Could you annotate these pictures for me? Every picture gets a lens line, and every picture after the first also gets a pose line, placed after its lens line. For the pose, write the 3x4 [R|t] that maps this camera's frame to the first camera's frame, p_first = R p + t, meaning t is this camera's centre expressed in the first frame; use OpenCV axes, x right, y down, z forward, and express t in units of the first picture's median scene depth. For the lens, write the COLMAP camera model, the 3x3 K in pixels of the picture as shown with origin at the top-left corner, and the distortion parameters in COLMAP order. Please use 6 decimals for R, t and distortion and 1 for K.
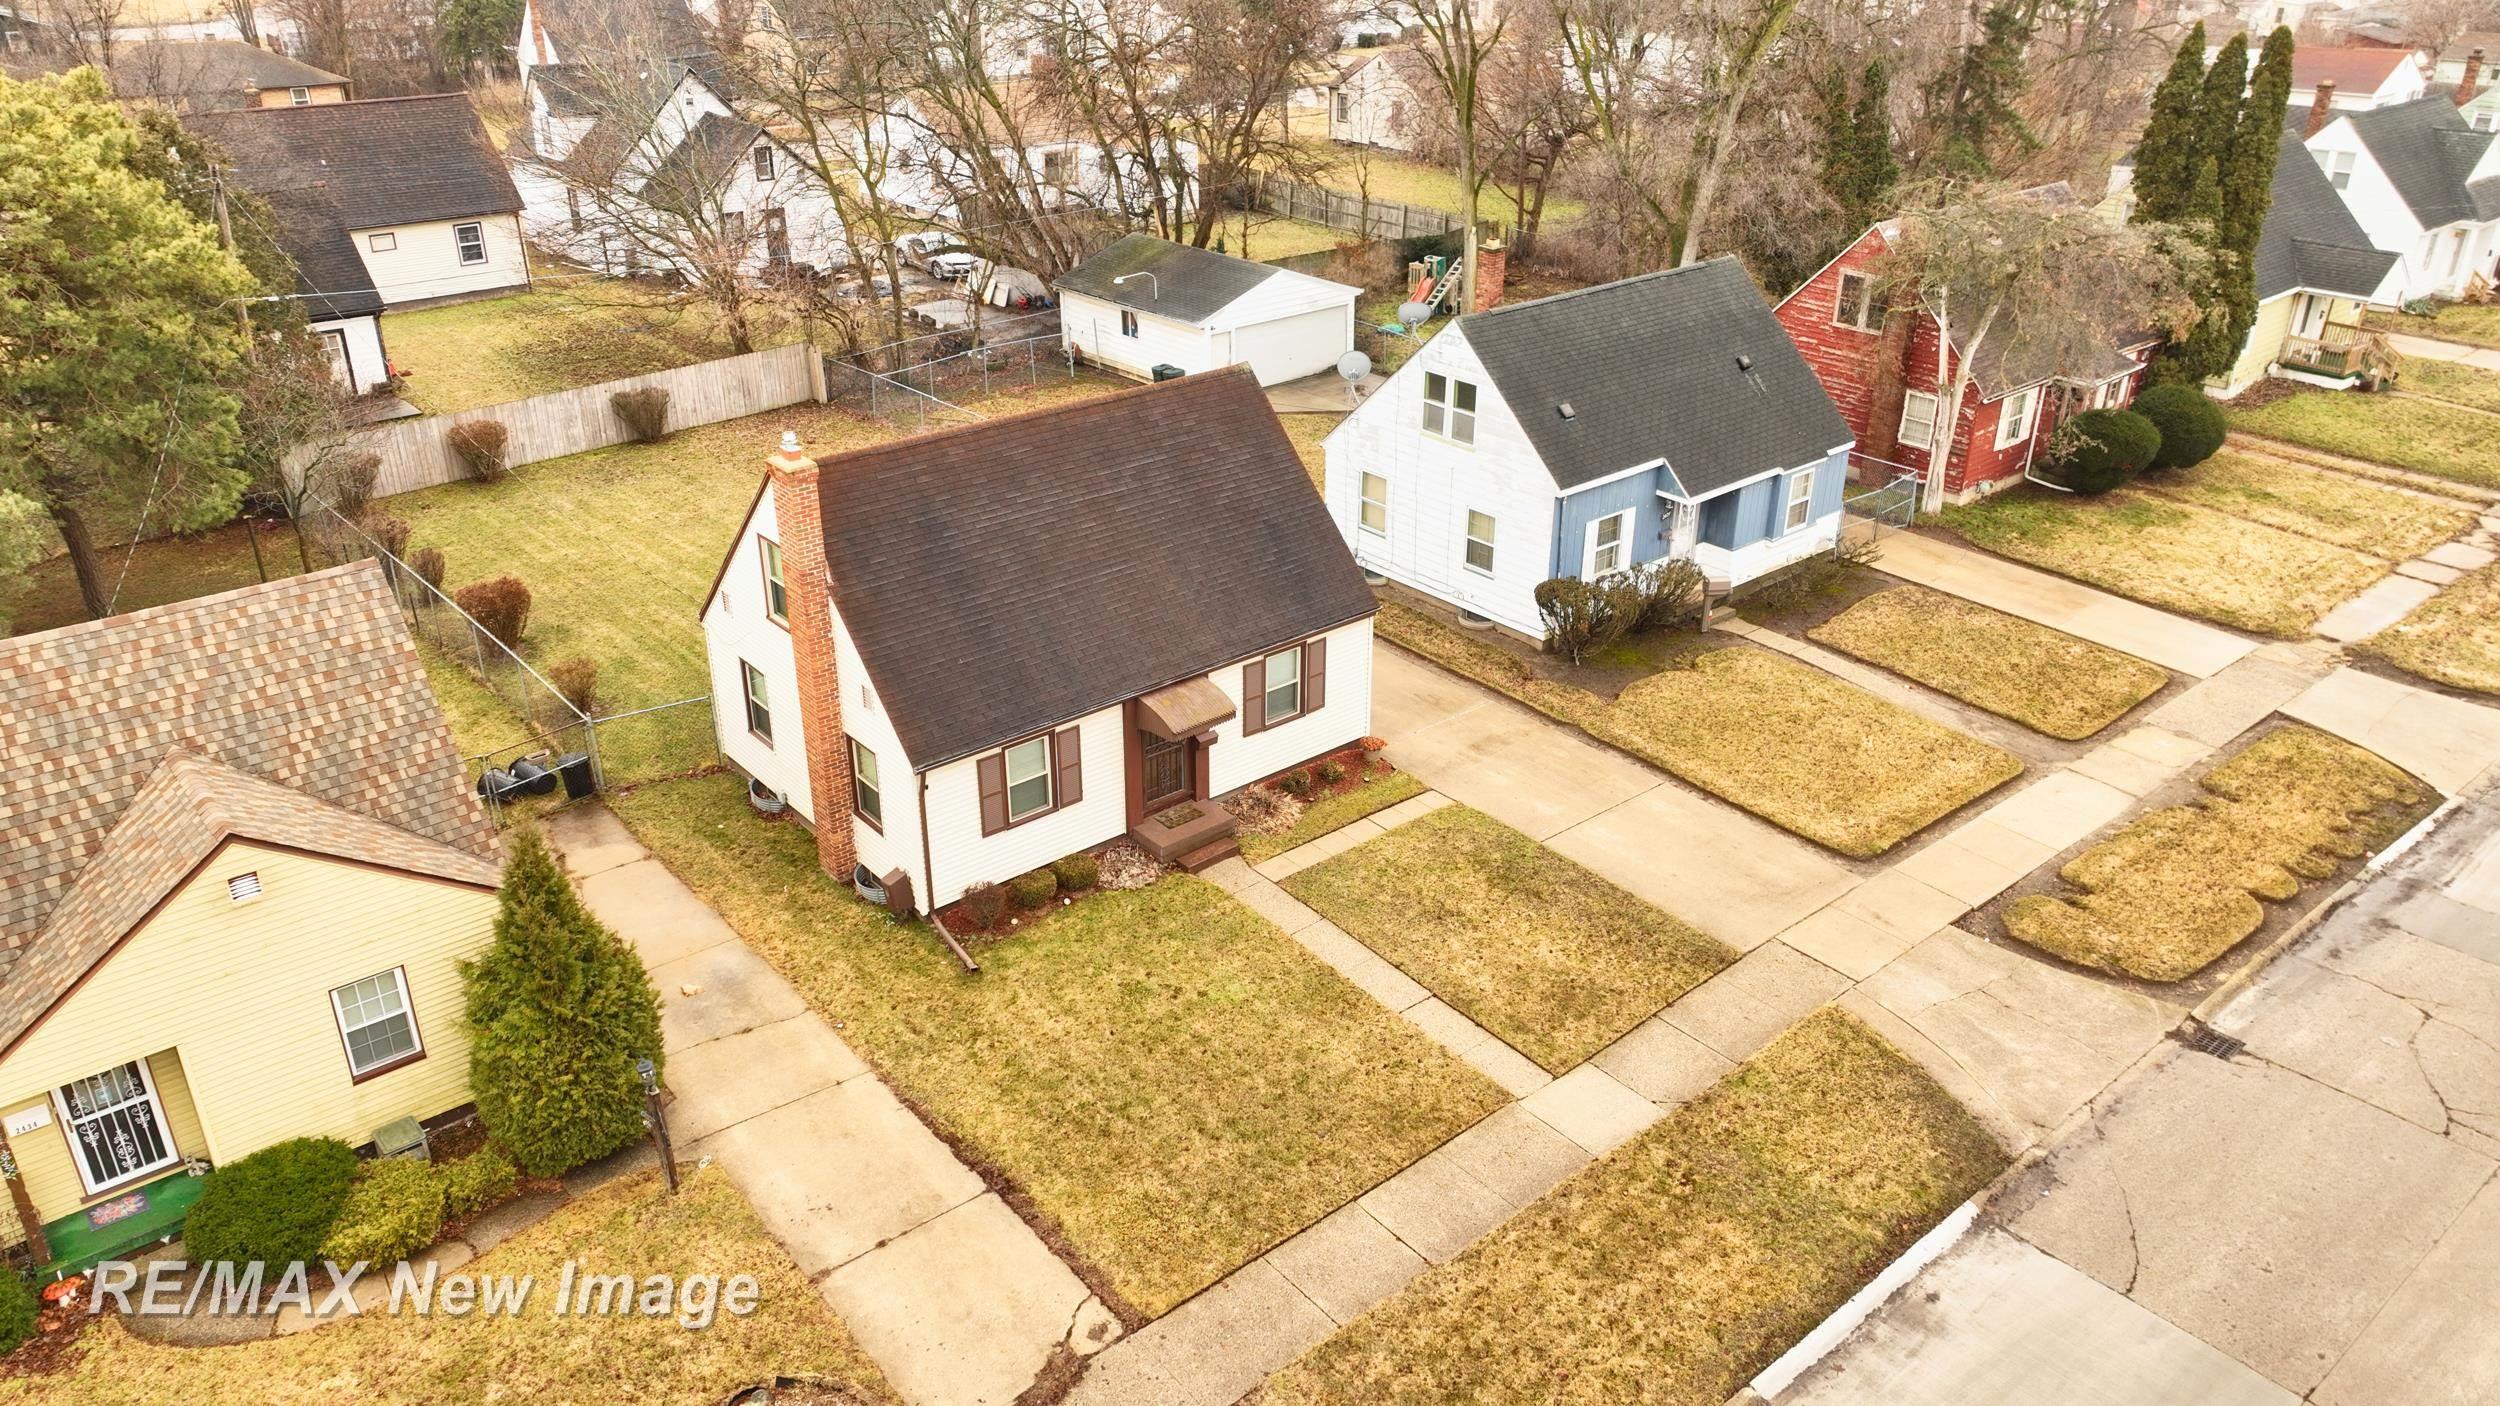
lens RADIAL K [[1760.5, 0, 1250.0], [0, 1760.5, 703.0], [0, 0, 1]] dist [0.003167, 0.010835]
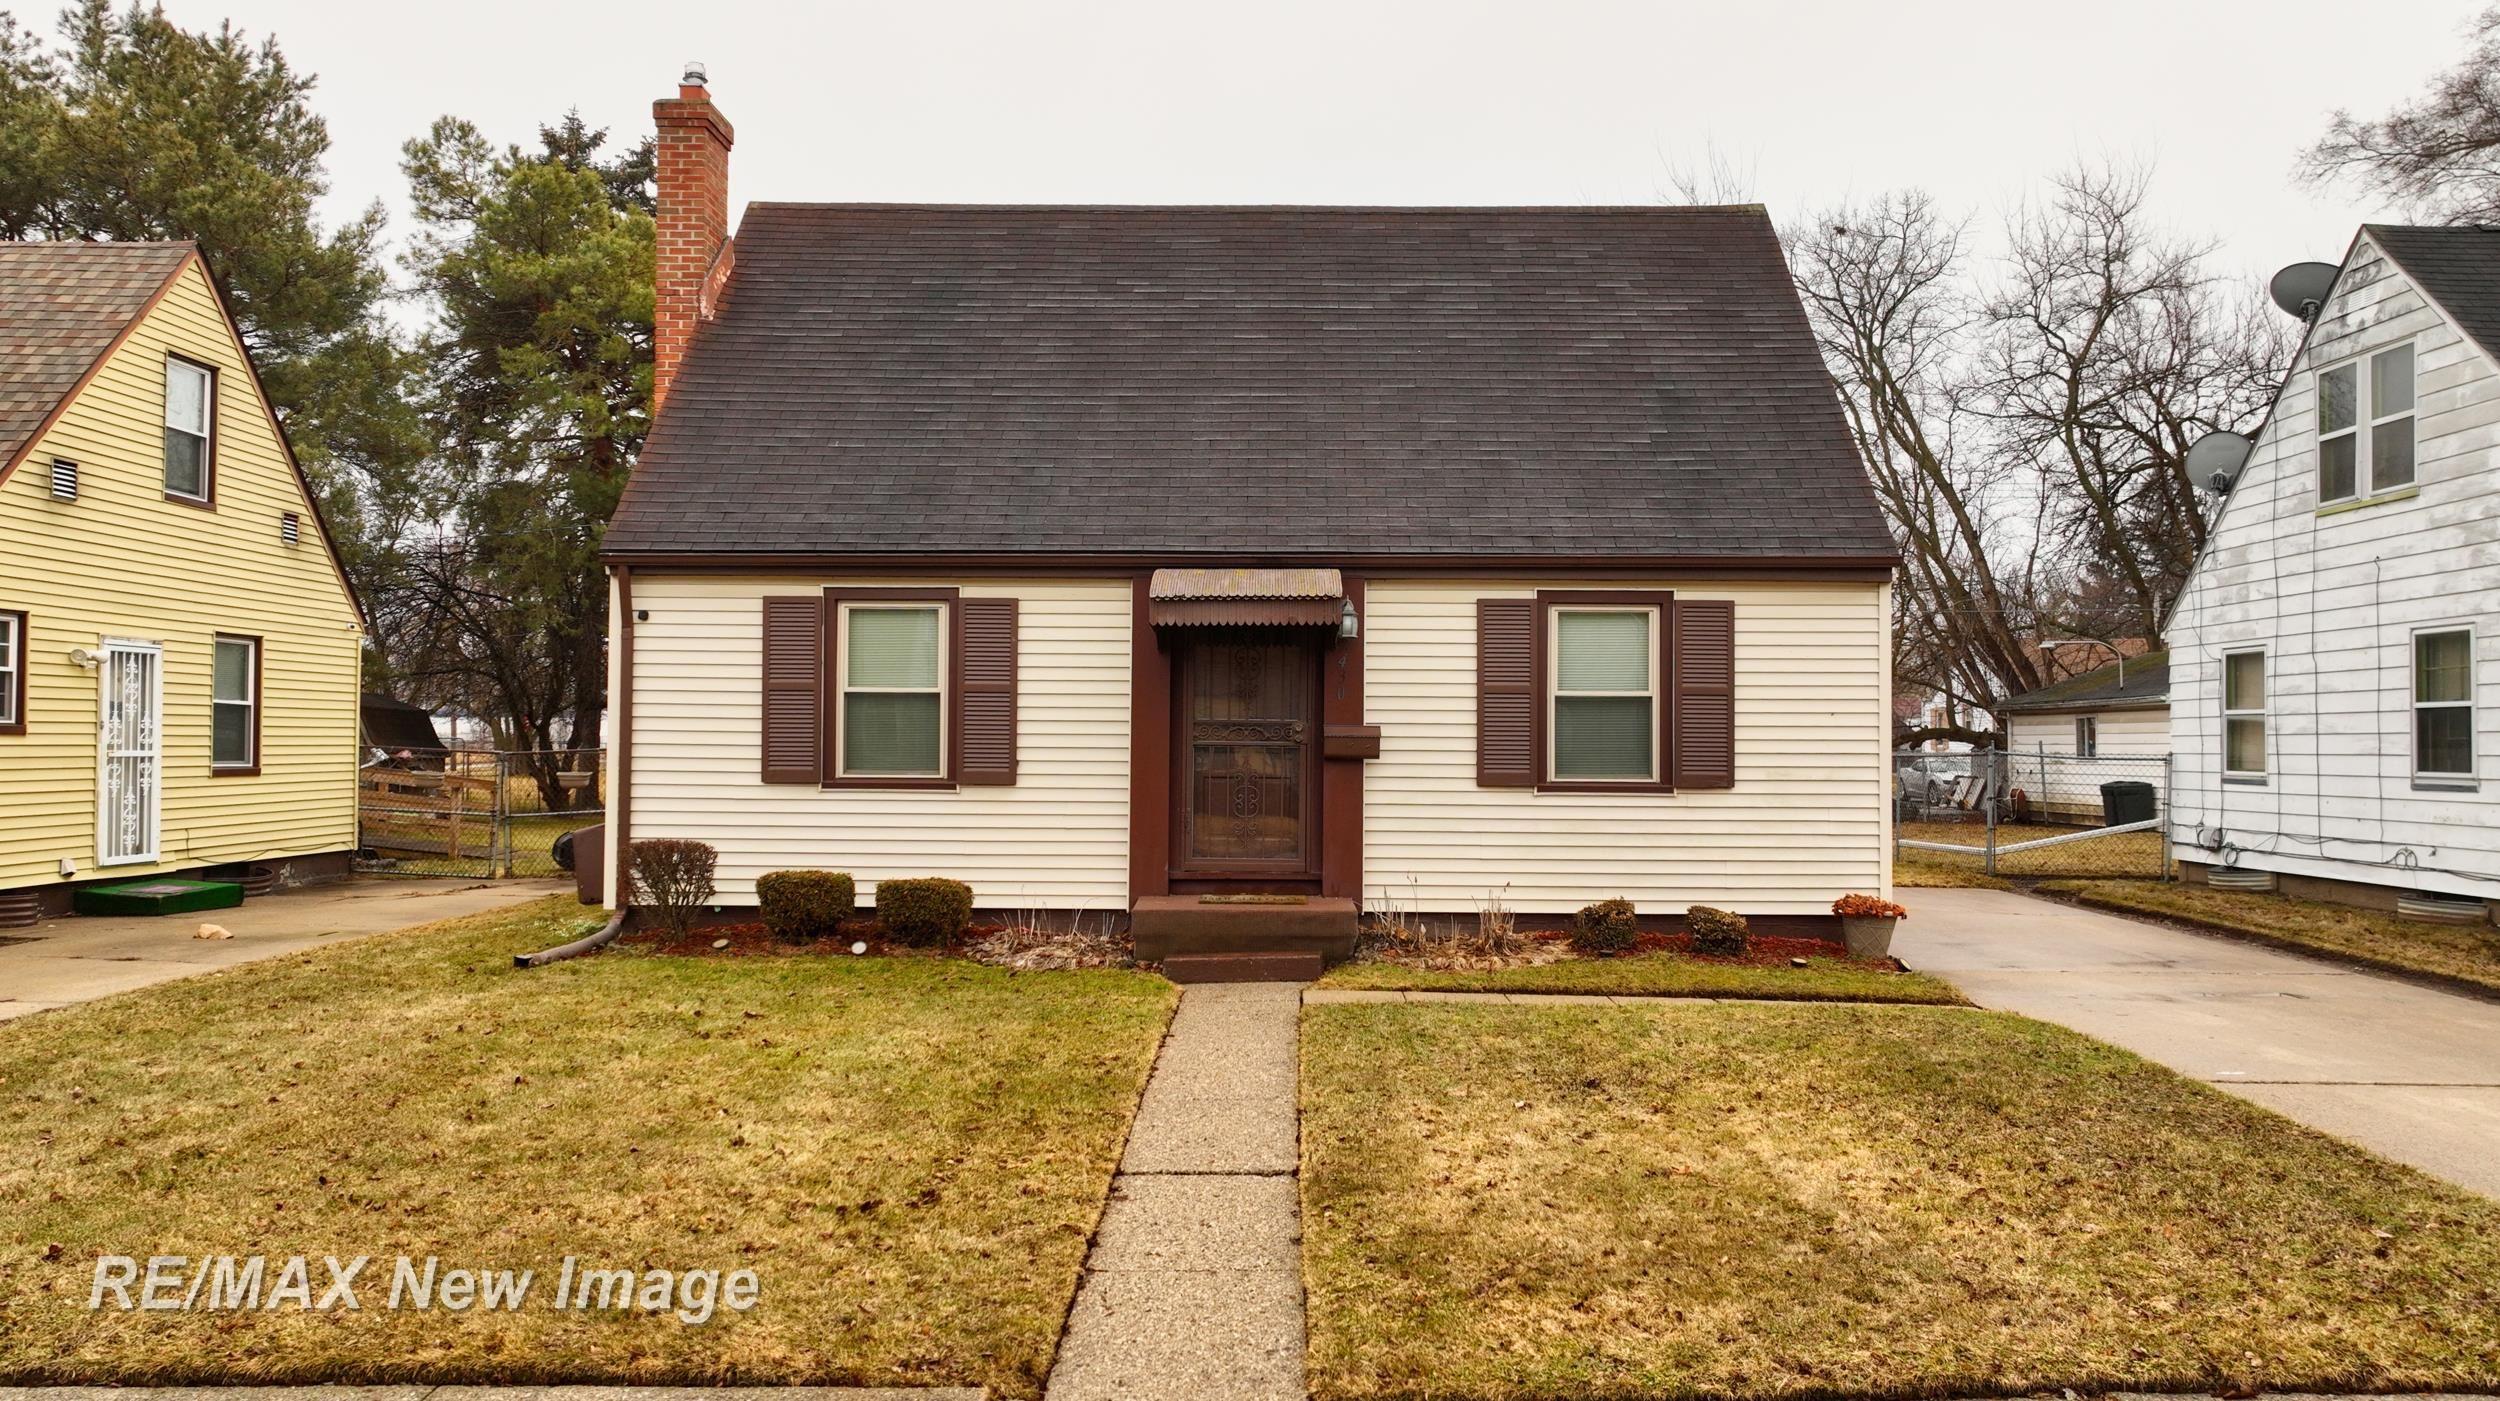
lens RADIAL K [[1832.4, 0, 1250.0], [0, 1832.4, 700.5], [0, 0, 1]] dist [0.000821, 0.014768]
pose [[0.756708, -0.013095, -0.653622, 0.243409], [-0.292462, 0.887395, -0.356366, 0.174603], [0.584687, 0.460824, 0.667669, 0.658443]]
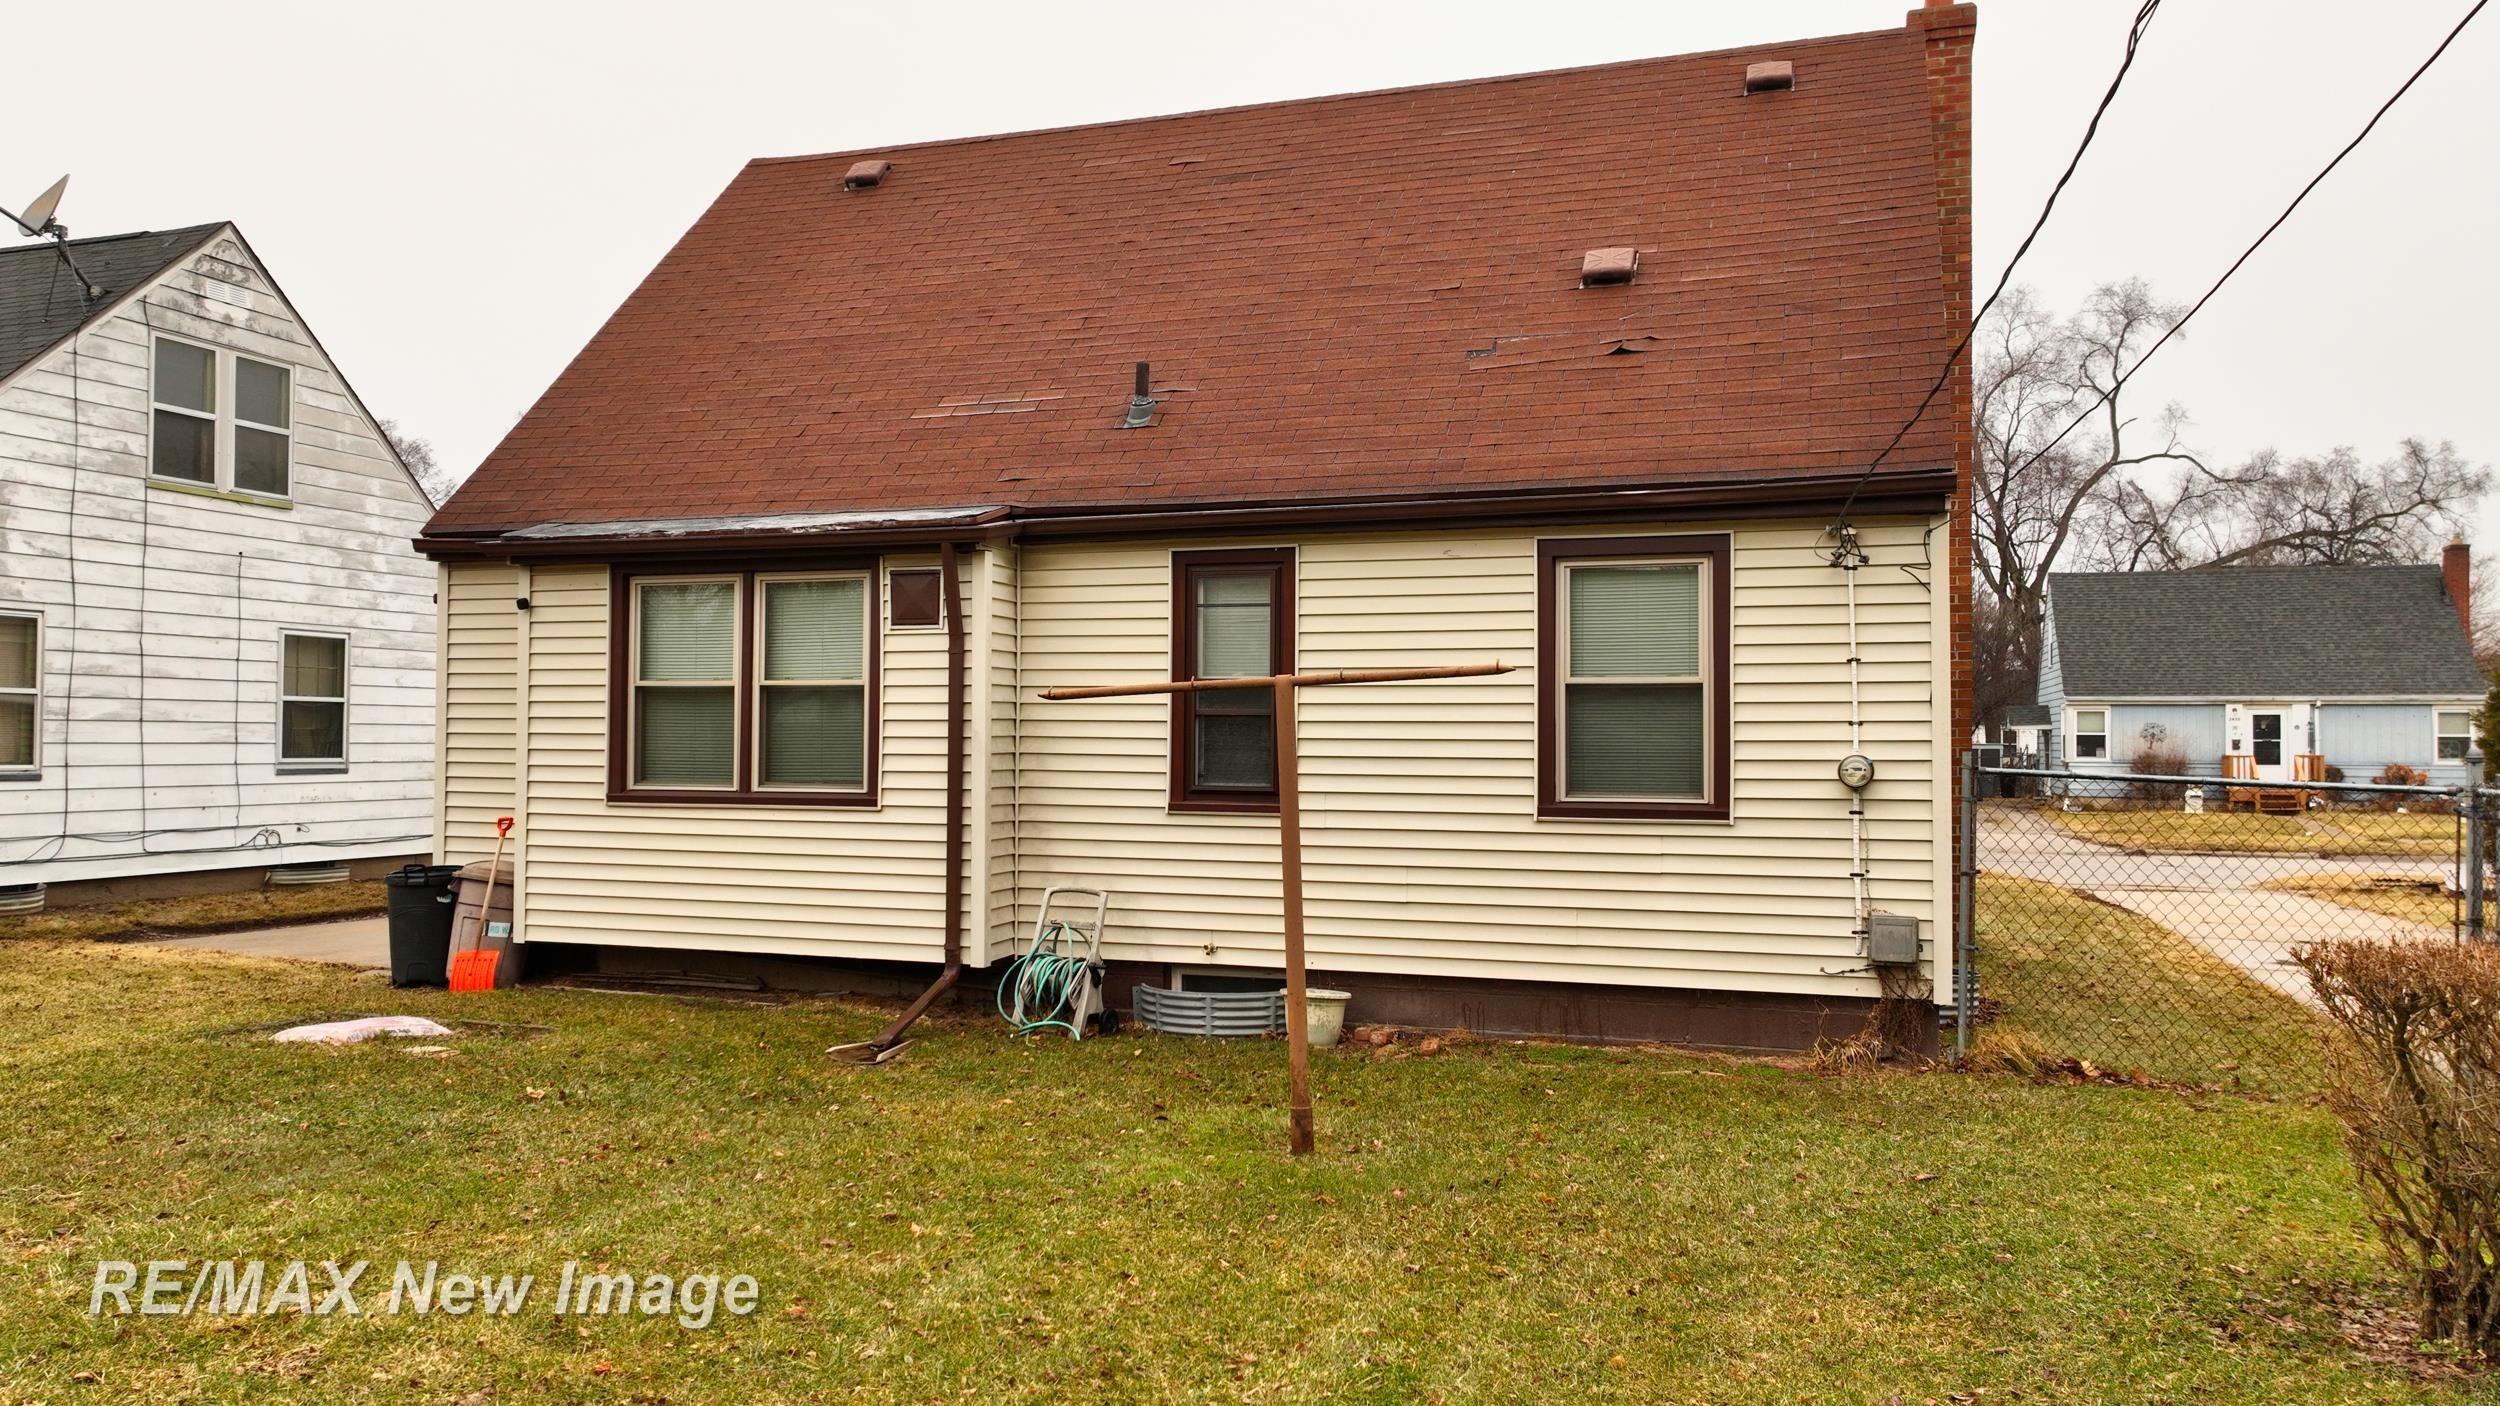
lens RADIAL K [[1760.5, 0, 1250.0], [0, 1760.5, 703.0], [0, 0, 1]] dist [0.003167, 0.010835]
pose [[-0.516882, 0.013660, 0.855947, -0.498703], [0.369969, 0.905238, 0.208967, -0.117094], [-0.771981, 0.424686, -0.472955, 1.245654]]
